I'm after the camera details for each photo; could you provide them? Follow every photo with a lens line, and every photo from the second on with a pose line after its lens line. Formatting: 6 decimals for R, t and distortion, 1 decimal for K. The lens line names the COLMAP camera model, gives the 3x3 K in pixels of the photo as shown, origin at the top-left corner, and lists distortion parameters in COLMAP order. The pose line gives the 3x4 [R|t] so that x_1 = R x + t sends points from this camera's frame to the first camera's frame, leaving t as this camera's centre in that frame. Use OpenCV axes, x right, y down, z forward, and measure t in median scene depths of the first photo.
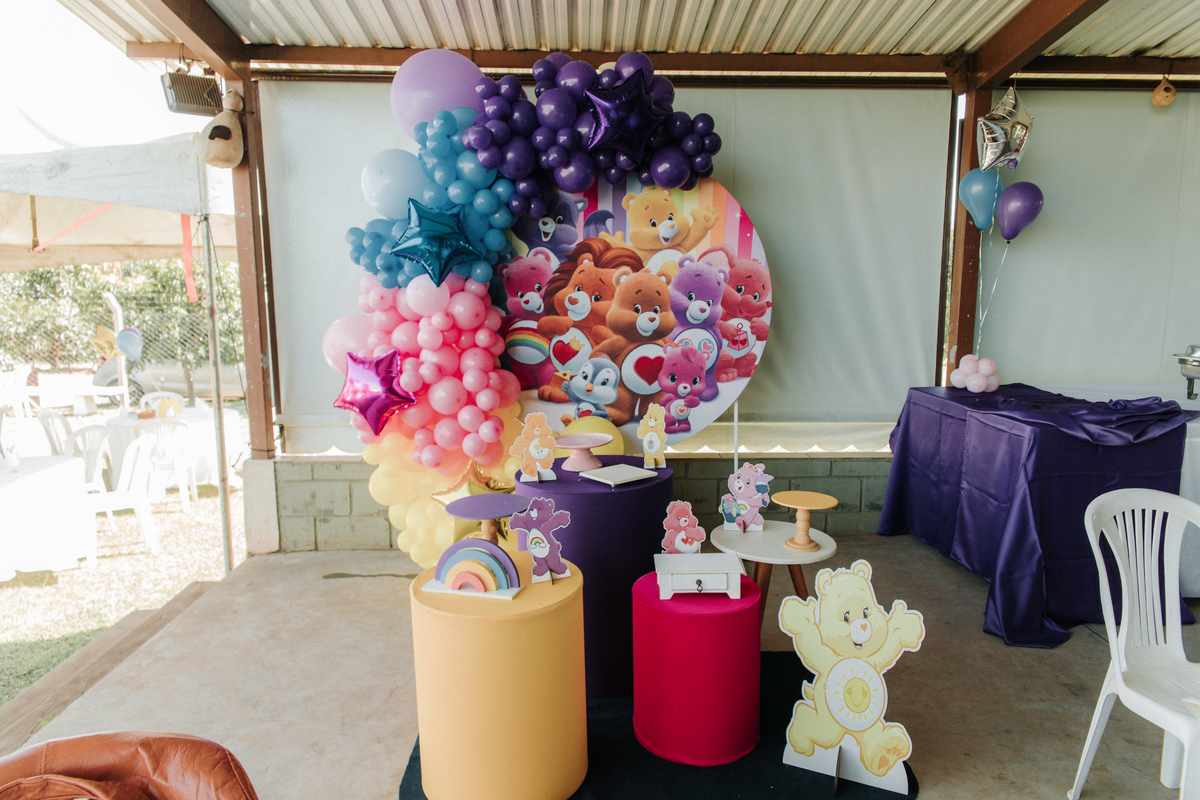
lens RADIAL K [[765.2, 0, 600.0], [0, 765.2, 400.0], [0, 0, 1]] dist [0.008409, 0.000005]
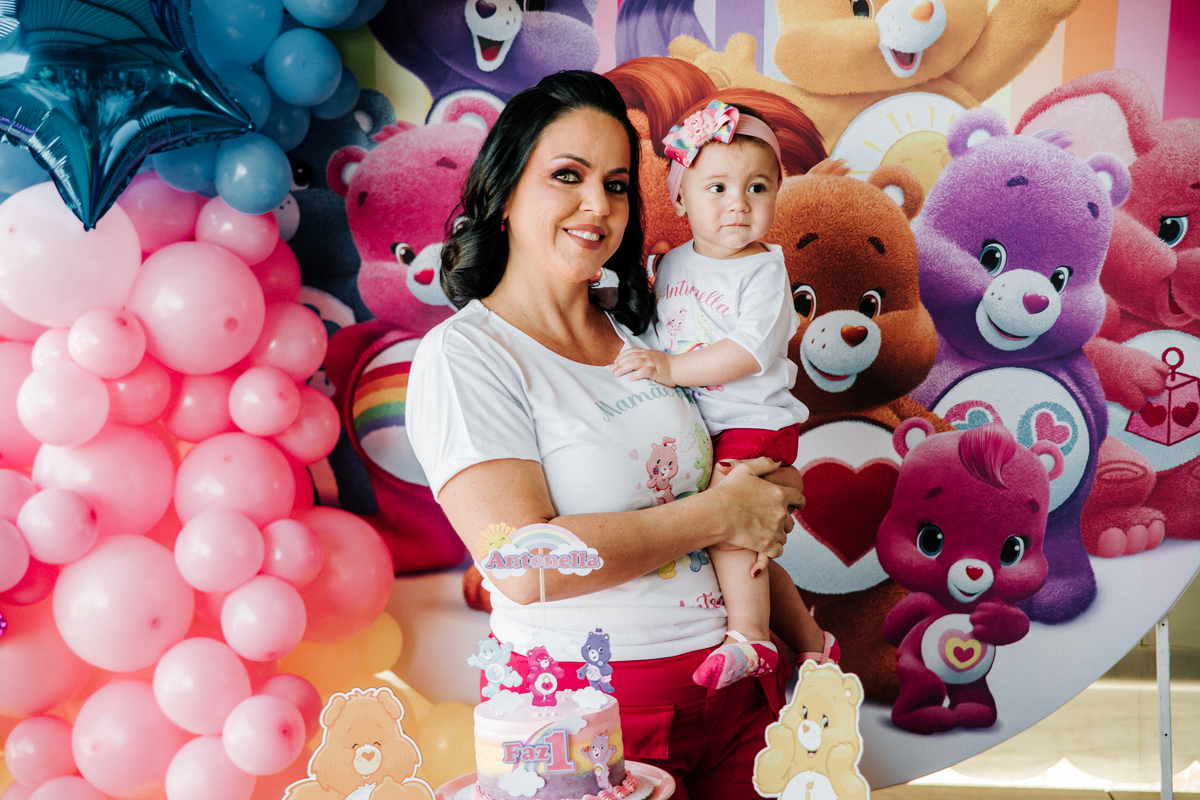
lens RADIAL K [[2121.1, 0, 601.3], [0, 2121.1, 410.2], [0, 0, 1]] dist [0.201539, 0.077233]
pose [[0.995177, 0.003823, -0.098024, 0.052252], [-0.009366, 0.998379, -0.056148, -0.031598], [0.097651, 0.056795, 0.993599, 0.196734]]
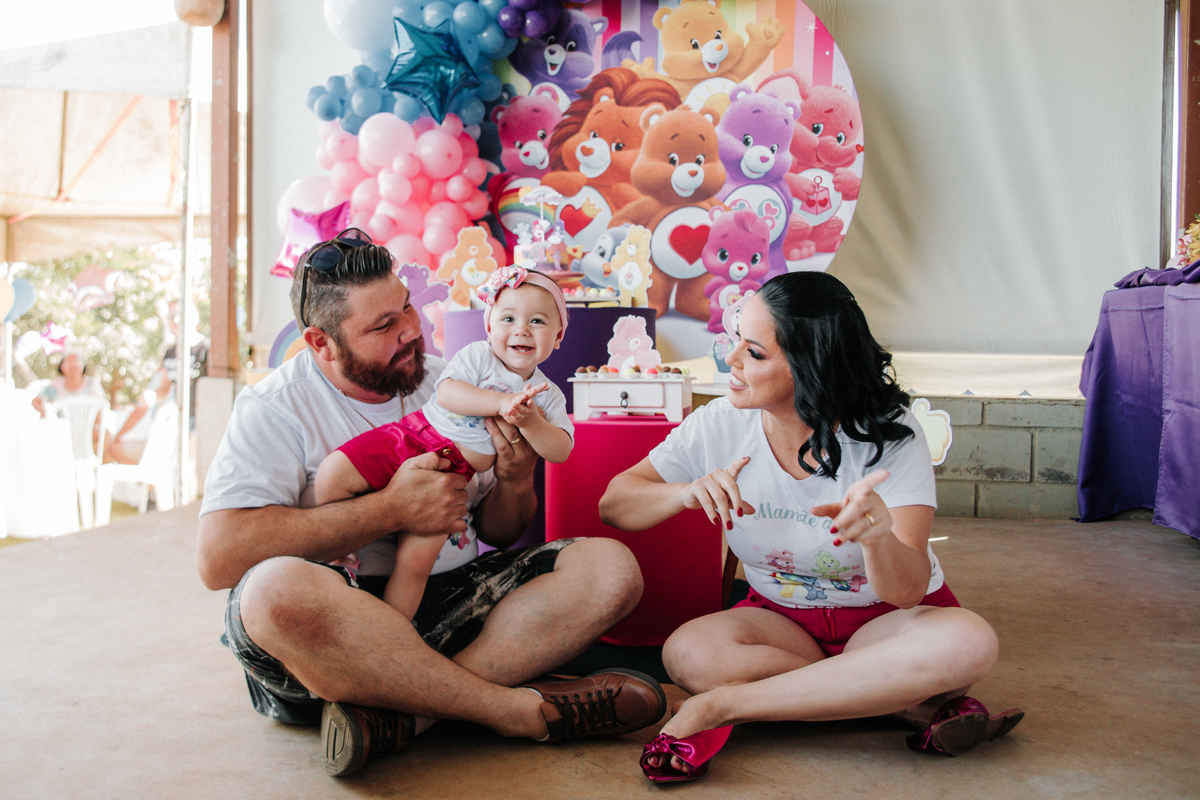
lens RADIAL K [[1088.8, 0, 519.8], [0, 1088.8, 373.9], [0, 0, 1]] dist [-0.087150, 0.098632]
pose [[0.963789, 0.017744, -0.266075, 0.188861], [-0.048133, 0.992971, -0.108132, 0.206170], [0.262286, 0.117024, 0.957868, -0.009769]]
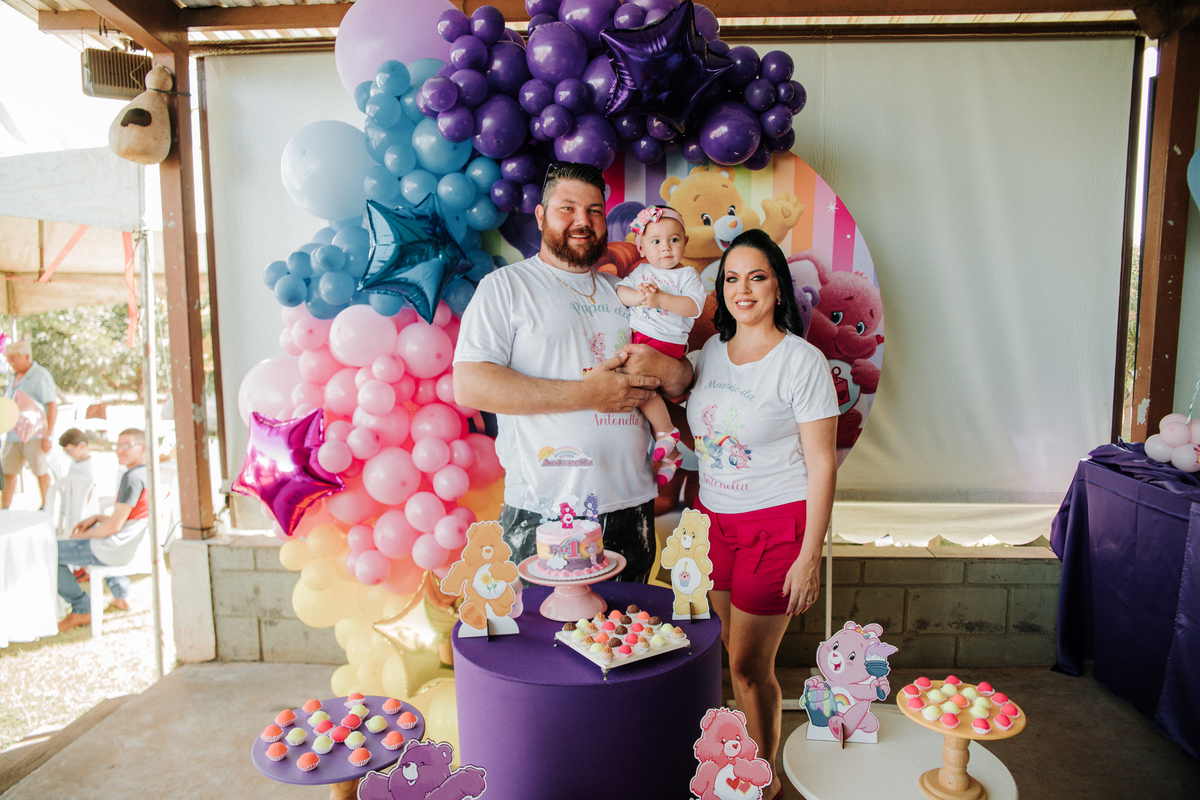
lens RADIAL K [[802.7, 0, 601.7], [0, 802.7, 403.7], [0, 0, 1]] dist [-0.112878, 0.095898]
pose [[0.995063, 0.007752, -0.098941, 0.048368], [-0.011225, 0.999338, -0.034592, -0.042492], [0.098608, 0.035532, 0.994492, 0.292489]]
